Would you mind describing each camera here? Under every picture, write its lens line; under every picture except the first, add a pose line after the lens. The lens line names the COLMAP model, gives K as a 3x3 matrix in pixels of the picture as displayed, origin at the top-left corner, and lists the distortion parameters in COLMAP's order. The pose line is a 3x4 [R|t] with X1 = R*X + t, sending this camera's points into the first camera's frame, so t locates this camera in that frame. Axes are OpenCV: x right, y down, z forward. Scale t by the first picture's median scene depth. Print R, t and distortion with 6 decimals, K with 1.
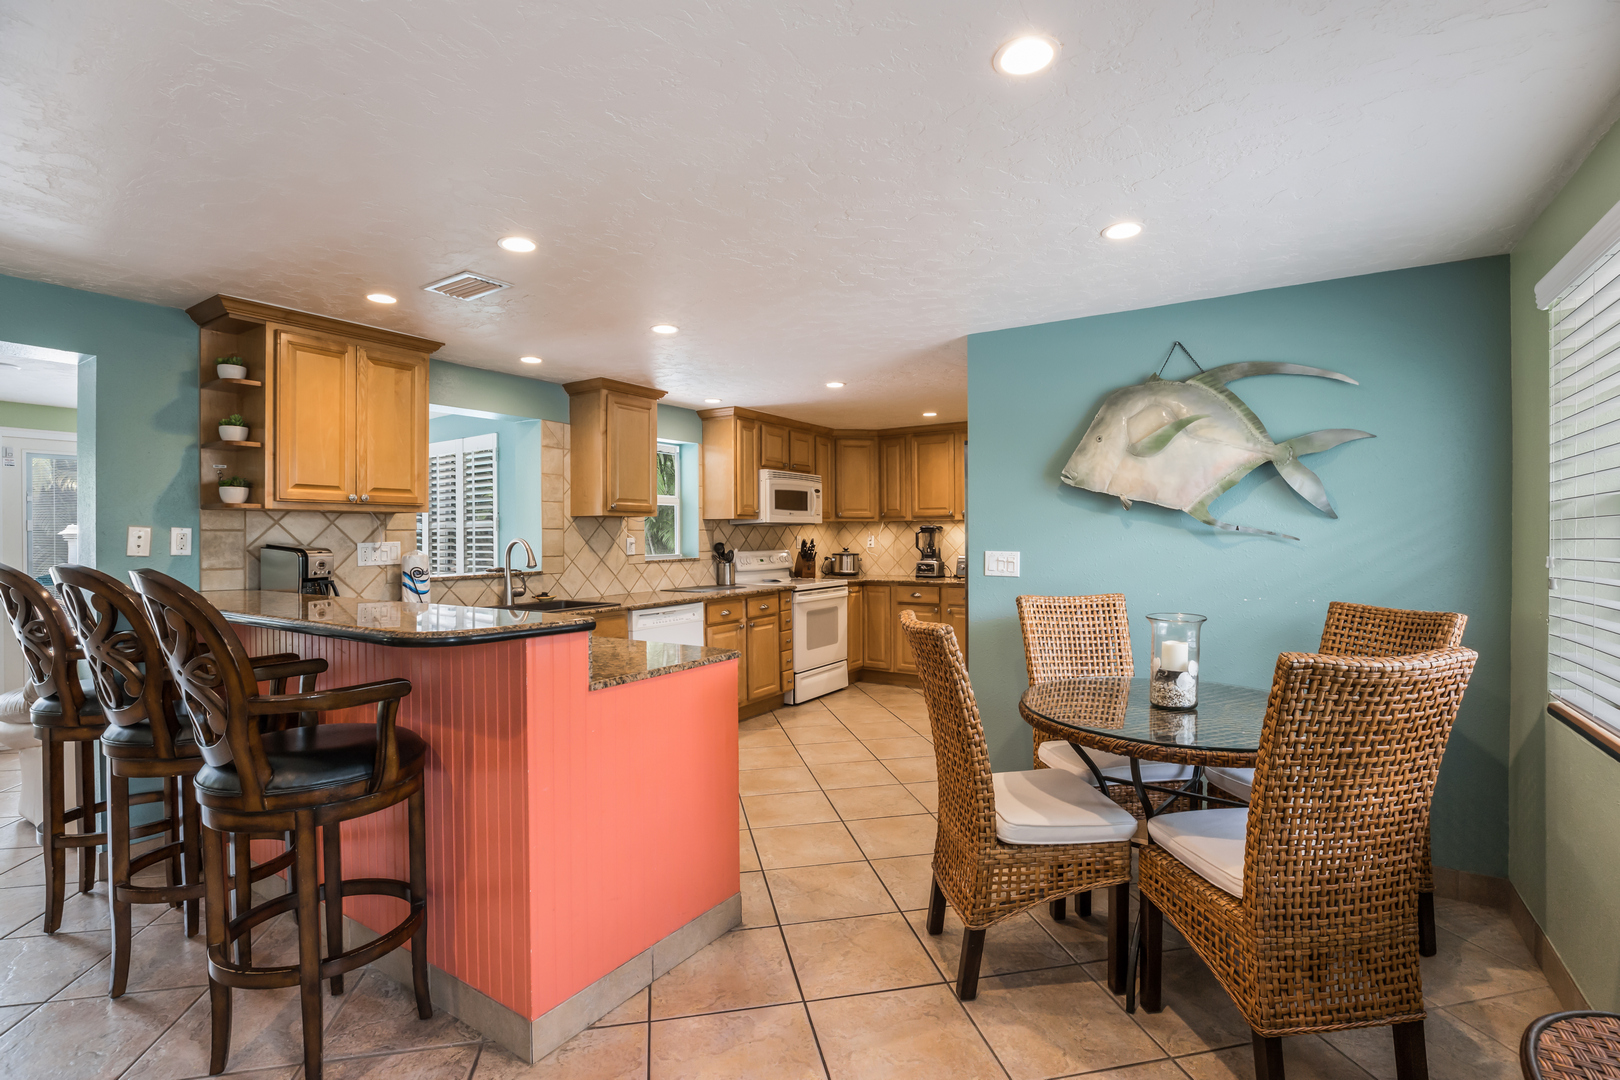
lens RADIAL K [[747.4, 0, 810.8], [0, 747.4, 536.6], [0, 0, 1]] dist [-0.025880, -0.000316]
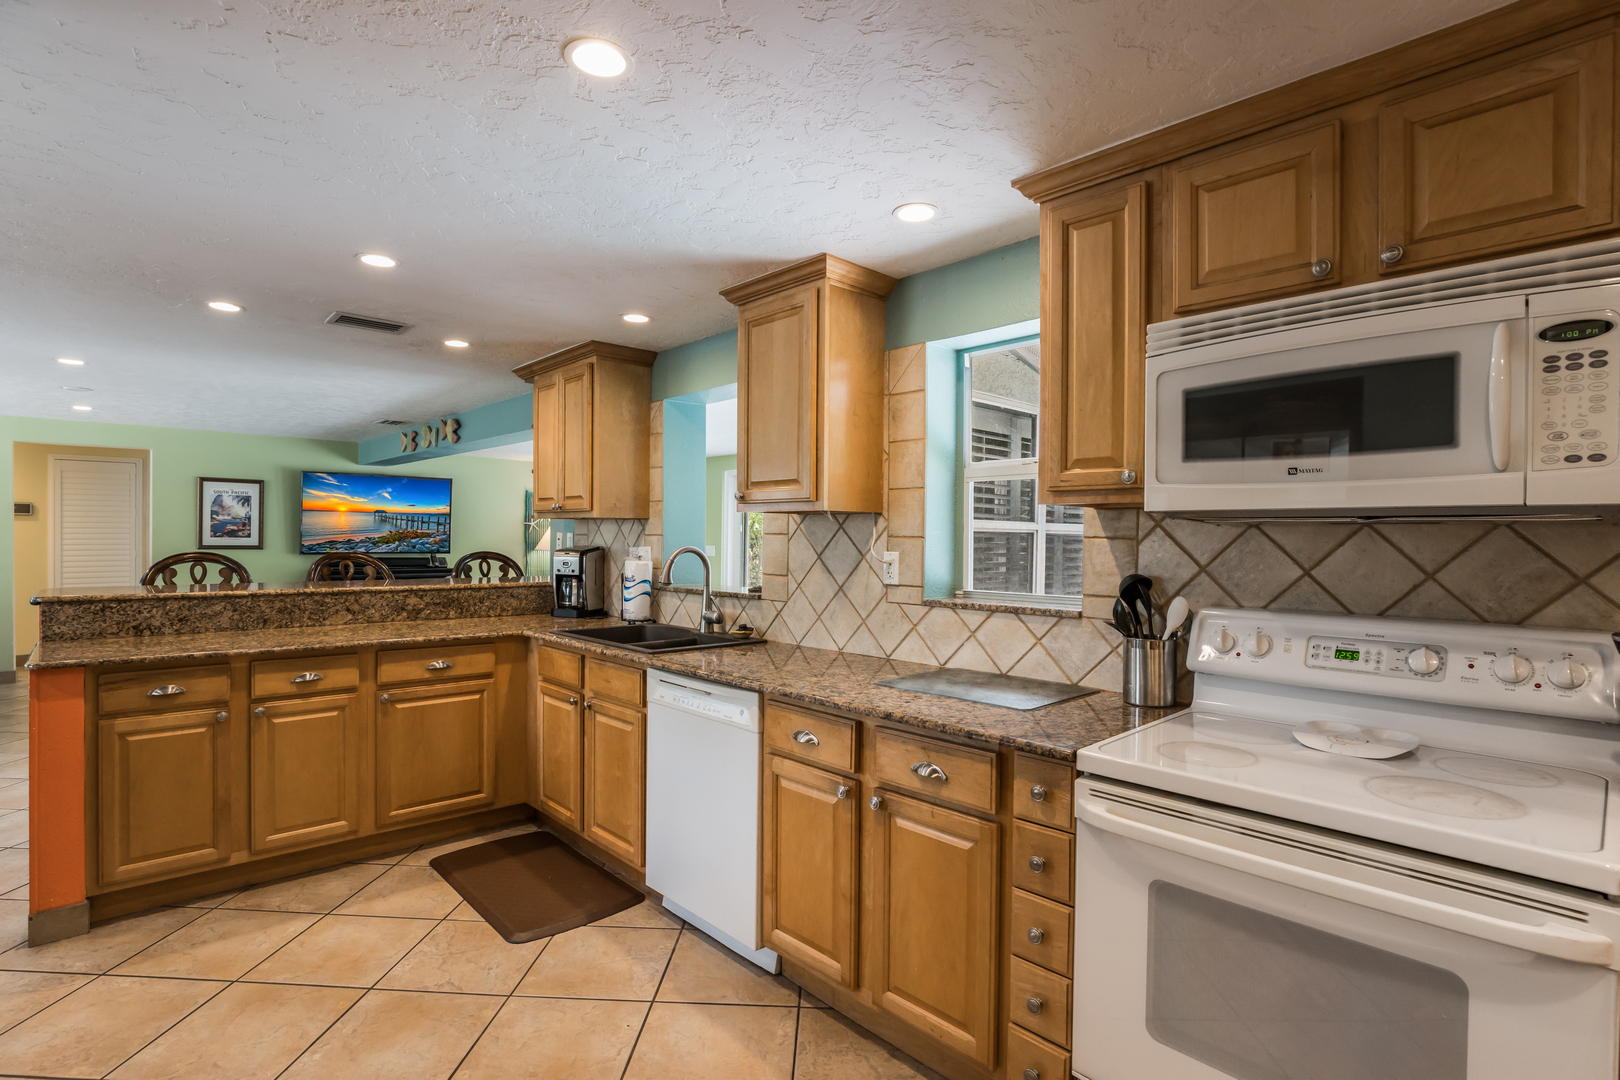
lens RADIAL K [[783.1, 0, 805.5], [0, 783.1, 542.7], [0, 0, 1]] dist [-0.012545, 0.000430]
pose [[-0.238650, 0.010969, -0.971044, 0.402887], [-0.009205, 0.999866, 0.013557, -0.014769], [0.971062, 0.012174, -0.238517, 1.454130]]
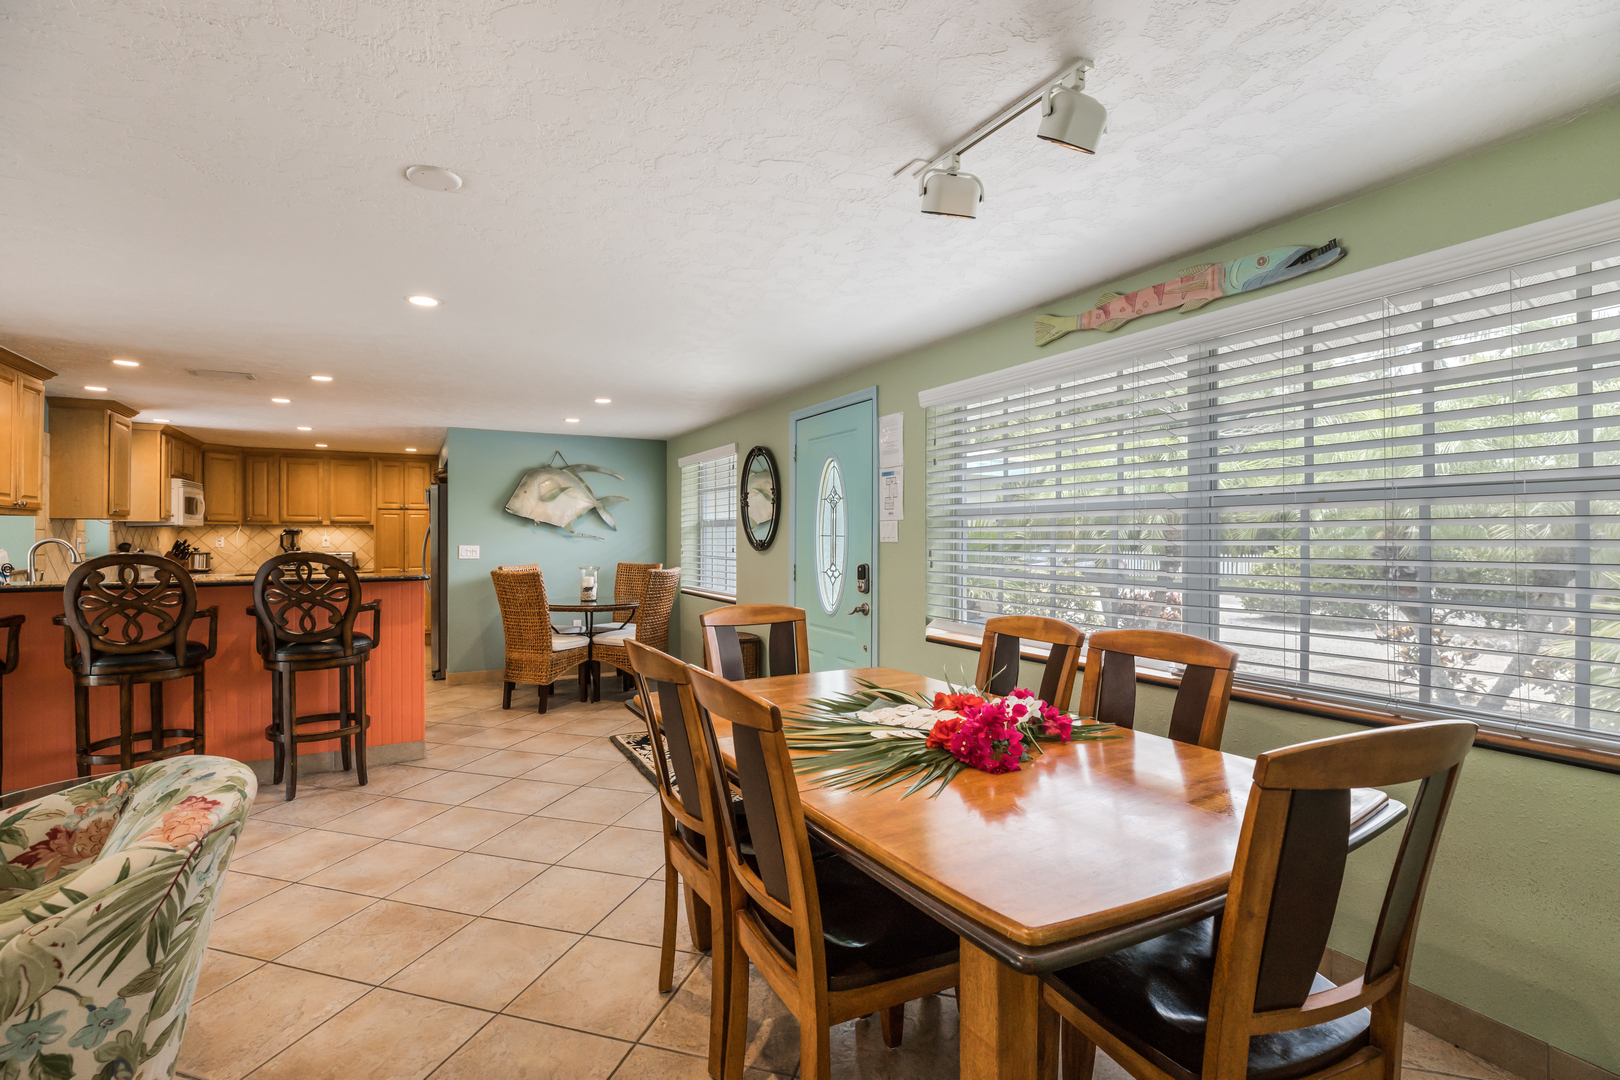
lens RADIAL K [[747.4, 0, 804.2], [0, 747.4, 537.7], [0, 0, 1]] dist [-0.025880, -0.000316]
pose [[0.482107, 0.003596, 0.876105, -0.928882], [-0.001982, 0.999993, -0.003014, 0.003602], [-0.876110, -0.000283, 0.482111, -0.613236]]
